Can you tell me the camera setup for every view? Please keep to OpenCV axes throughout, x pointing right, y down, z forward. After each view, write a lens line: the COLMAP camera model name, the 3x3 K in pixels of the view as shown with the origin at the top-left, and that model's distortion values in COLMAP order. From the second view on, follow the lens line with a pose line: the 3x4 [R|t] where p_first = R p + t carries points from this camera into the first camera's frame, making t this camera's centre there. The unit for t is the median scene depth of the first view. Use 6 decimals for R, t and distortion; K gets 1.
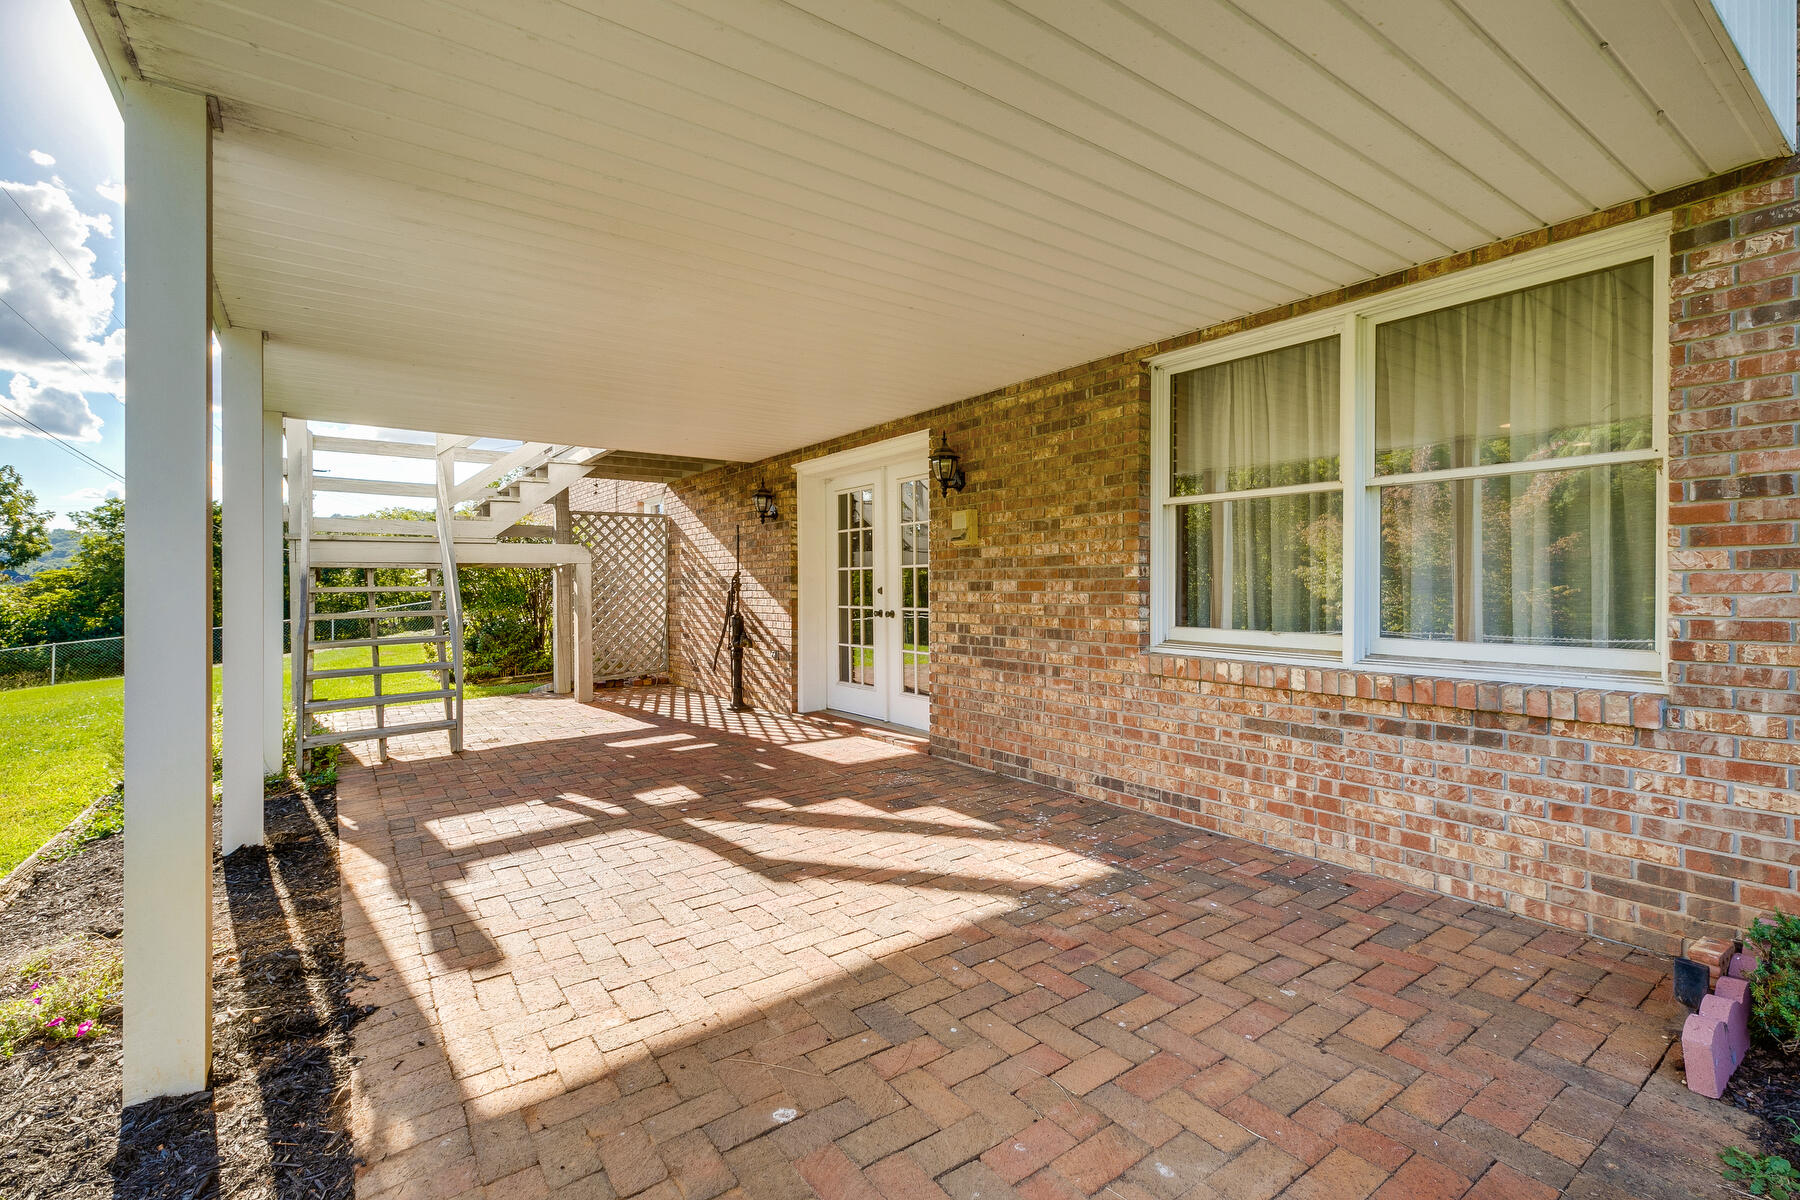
lens RADIAL K [[792.1, 0, 900.0], [0, 792.1, 600.0], [0, 0, 1]] dist [-0.000319, 0.000133]
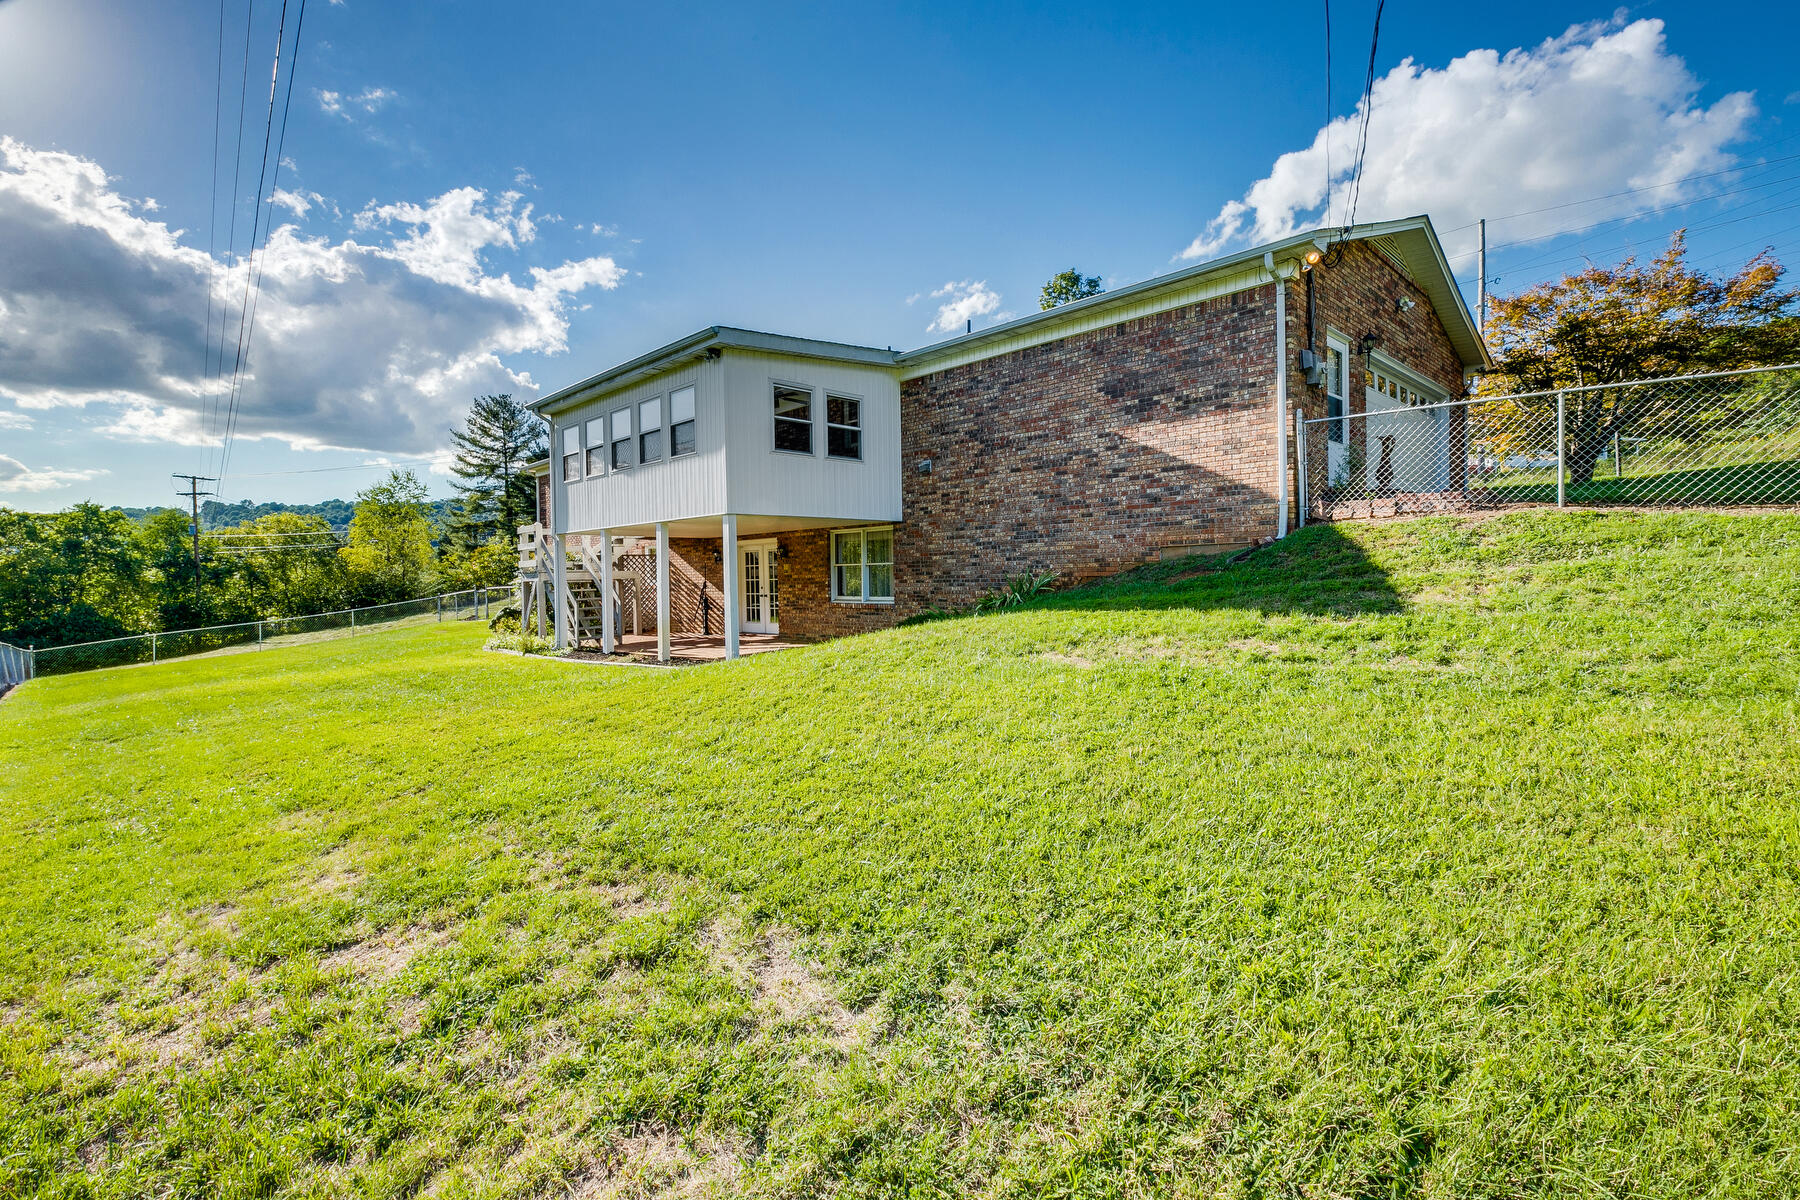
lens RADIAL K [[769.2, 0, 900.0], [0, 769.2, 600.0], [0, 0, 1]] dist [-0.001945, -0.000222]
pose [[0.986228, -0.018100, 0.164400, 0.011878], [0.016755, 0.999814, 0.009561, 0.018787], [-0.164542, -0.006674, 0.986347, -2.365980]]
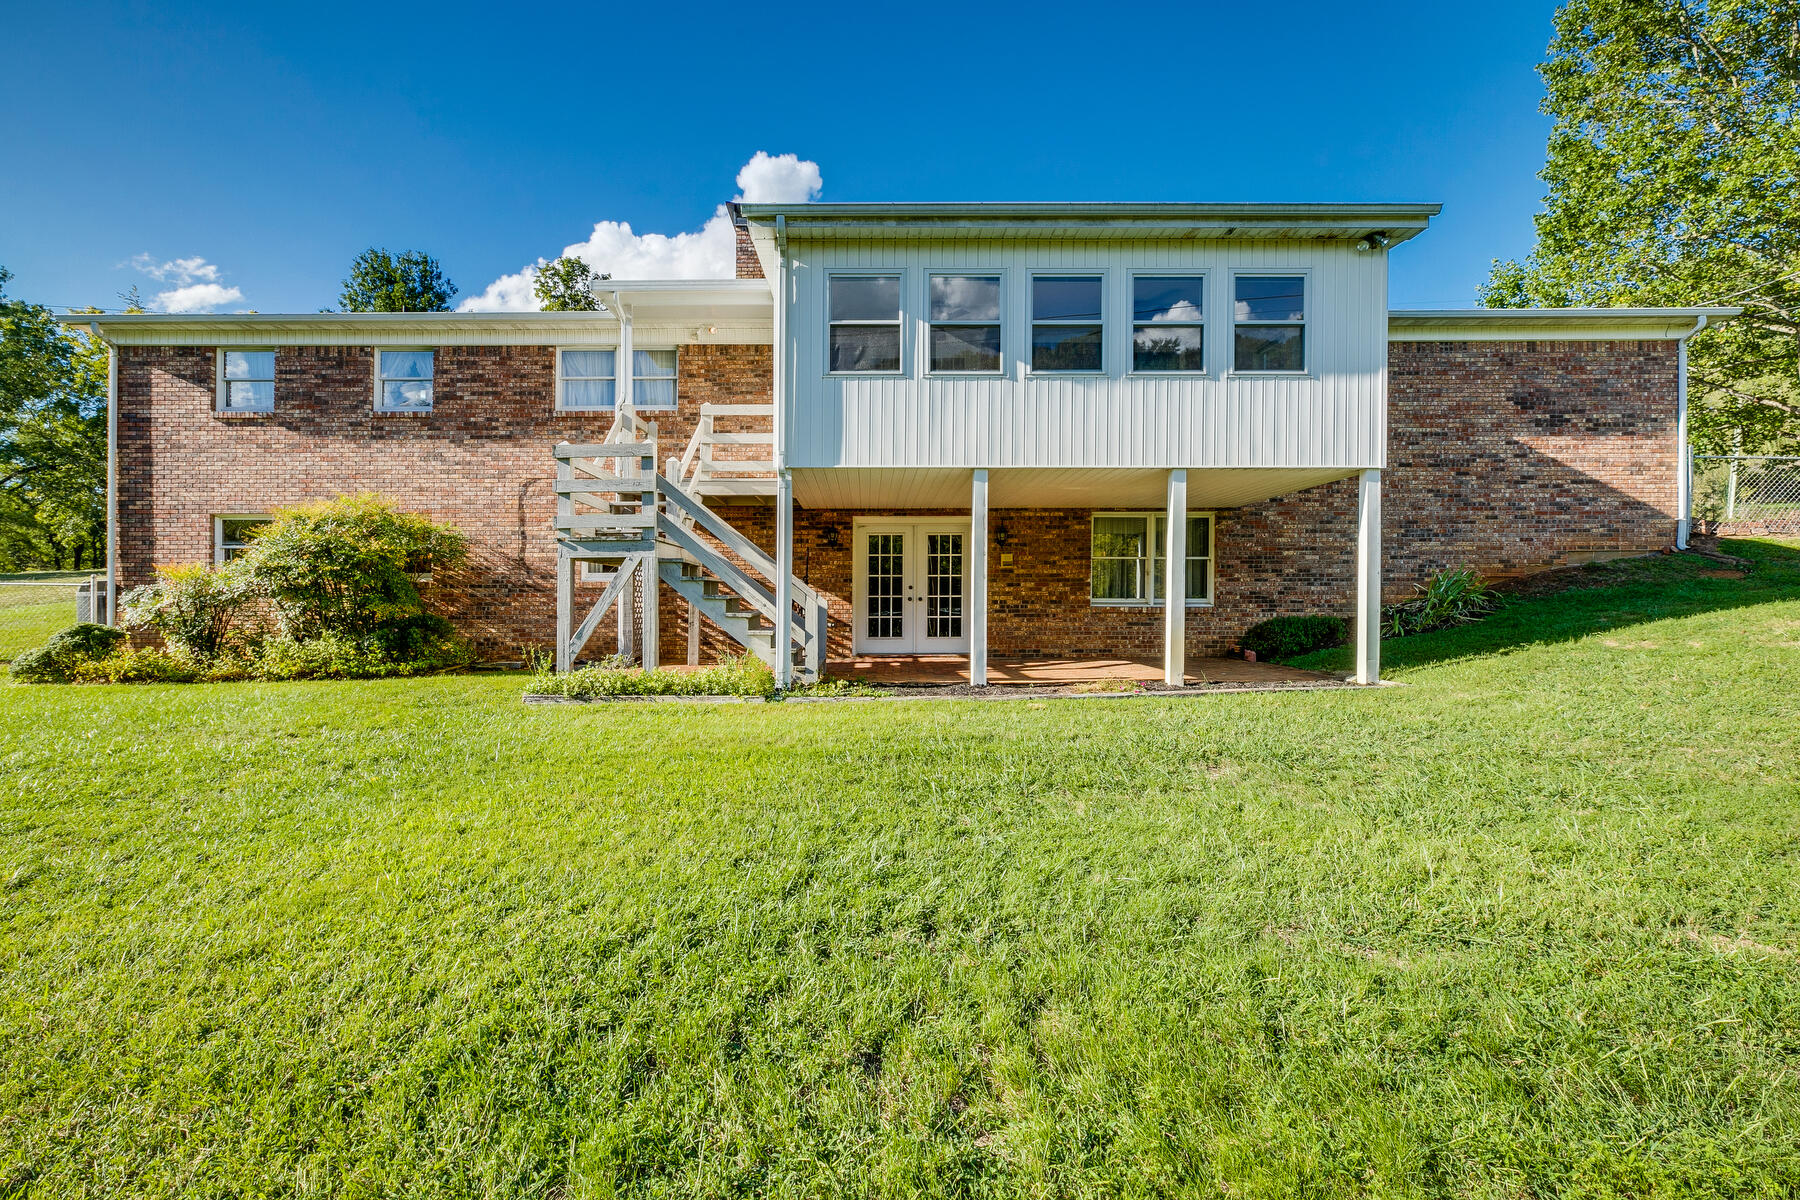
lens RADIAL K [[769.2, 0, 900.0], [0, 769.2, 600.0], [0, 0, 1]] dist [-0.001945, -0.000222]
pose [[0.605410, -0.006103, 0.795890, -2.028667], [0.013781, 0.999901, -0.002816, 0.032480], [-0.795794, 0.012673, 0.605434, -0.180428]]
